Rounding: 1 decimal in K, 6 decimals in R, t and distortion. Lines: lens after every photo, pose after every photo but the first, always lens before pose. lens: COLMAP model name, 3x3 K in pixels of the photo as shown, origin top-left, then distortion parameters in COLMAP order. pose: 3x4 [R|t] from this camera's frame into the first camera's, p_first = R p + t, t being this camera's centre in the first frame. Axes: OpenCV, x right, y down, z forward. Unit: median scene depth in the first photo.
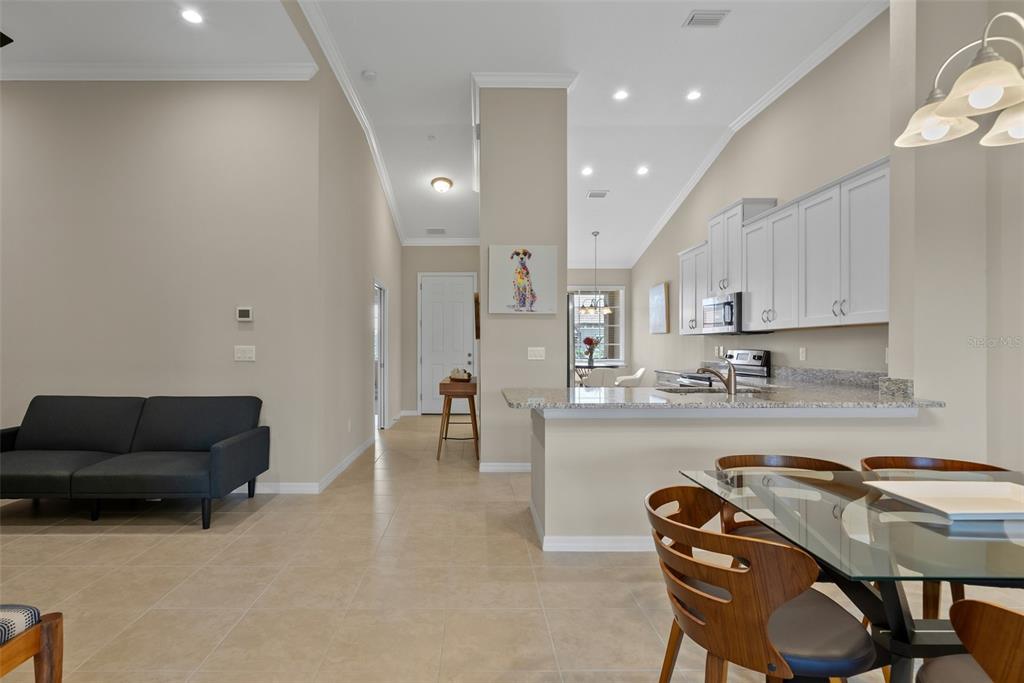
lens RADIAL K [[530.7, 0, 512.0], [0, 530.7, 341.5], [0, 0, 1]] dist [-0.000069, 0.000005]
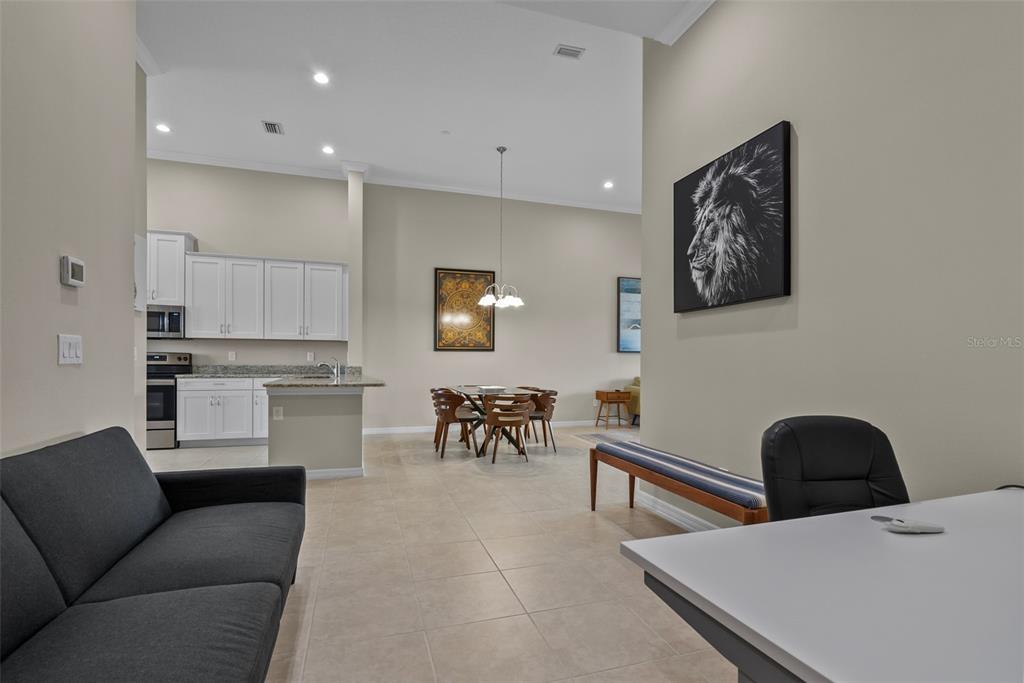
lens RADIAL K [[482.9, 0, 510.8], [0, 482.9, 356.3], [0, 0, 1]] dist [-0.000959, -0.000113]
pose [[-0.297678, 0.003758, 0.954659, -1.200175], [-0.021423, 0.999714, -0.010616, 0.028115], [-0.954426, -0.023612, -0.297513, 0.825953]]
